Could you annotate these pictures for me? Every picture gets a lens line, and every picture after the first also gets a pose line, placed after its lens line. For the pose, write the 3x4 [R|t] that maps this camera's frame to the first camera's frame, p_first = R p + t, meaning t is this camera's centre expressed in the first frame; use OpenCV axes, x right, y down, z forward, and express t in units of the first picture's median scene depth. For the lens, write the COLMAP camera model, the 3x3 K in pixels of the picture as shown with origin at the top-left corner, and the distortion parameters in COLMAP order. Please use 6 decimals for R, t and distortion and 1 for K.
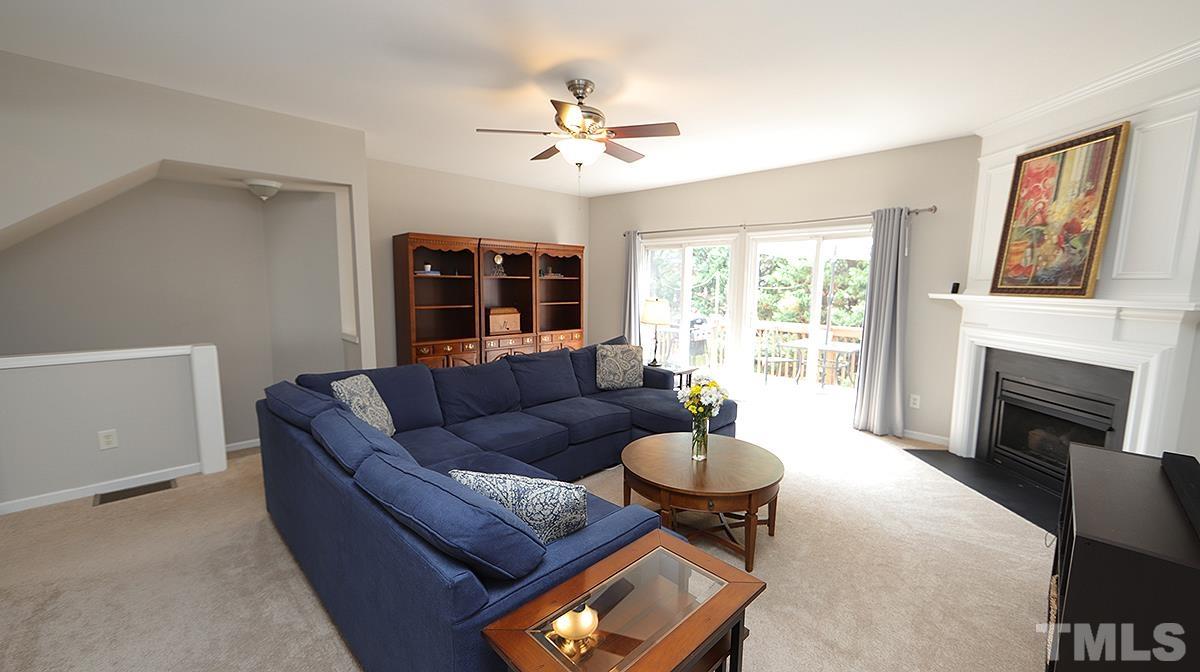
lens RADIAL K [[467.7, 0, 603.2], [0, 467.7, 337.5], [0, 0, 1]] dist [-0.000674, 0.000490]
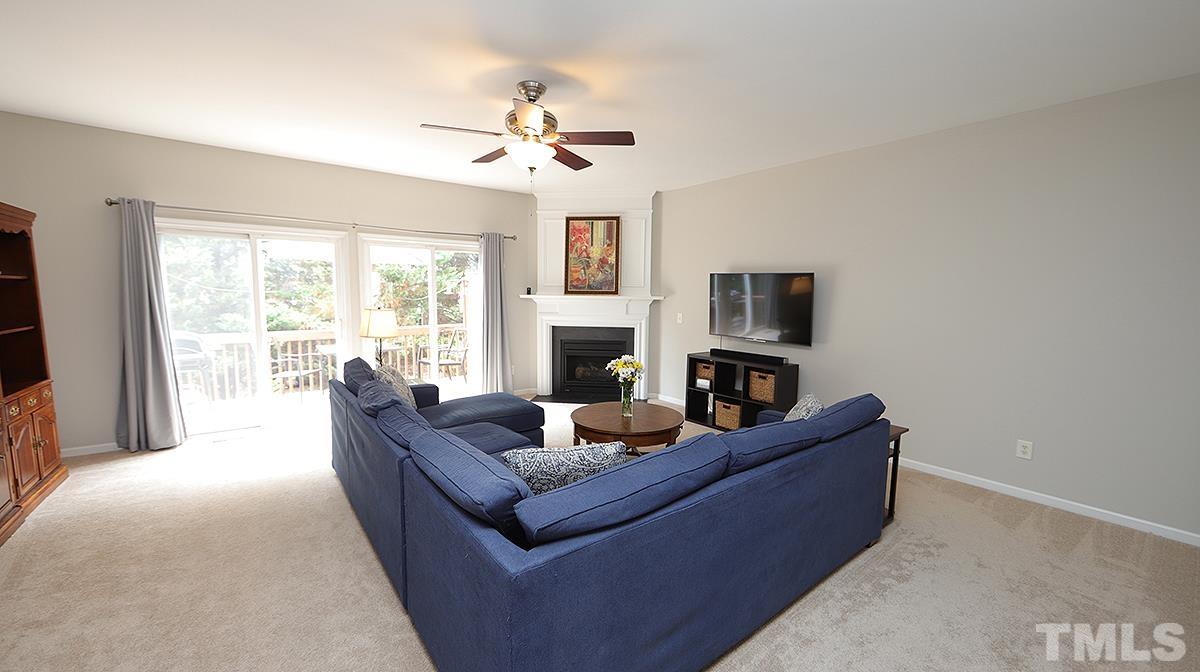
lens RADIAL K [[467.7, 0, 603.2], [0, 467.7, 337.5], [0, 0, 1]] dist [-0.000674, 0.000490]
pose [[0.121541, -0.109678, 0.986508, -0.907215], [0.107558, 0.989479, 0.096757, -0.091463], [-0.986742, 0.094347, 0.132059, 0.674580]]
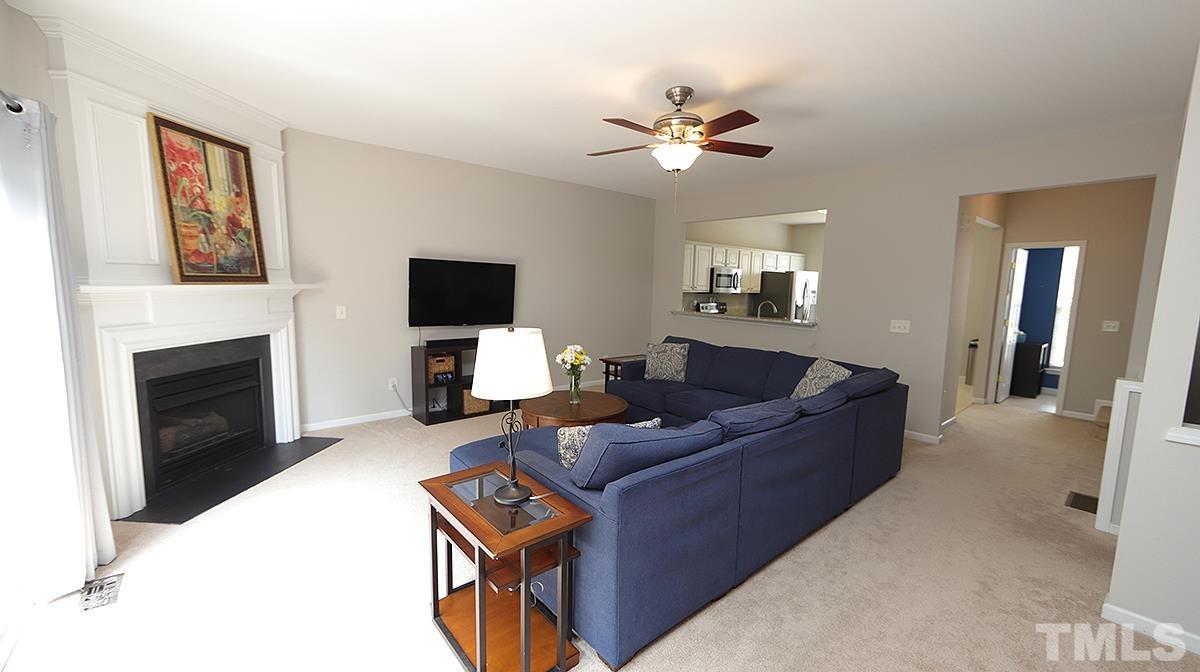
lens RADIAL K [[467.7, 0, 603.2], [0, 467.7, 337.5], [0, 0, 1]] dist [-0.000674, 0.000490]
pose [[-0.996867, -0.044668, 0.065269, 0.023566], [-0.028082, 0.971377, 0.235875, -0.224881], [-0.073937, 0.233304, -0.969589, 1.845497]]
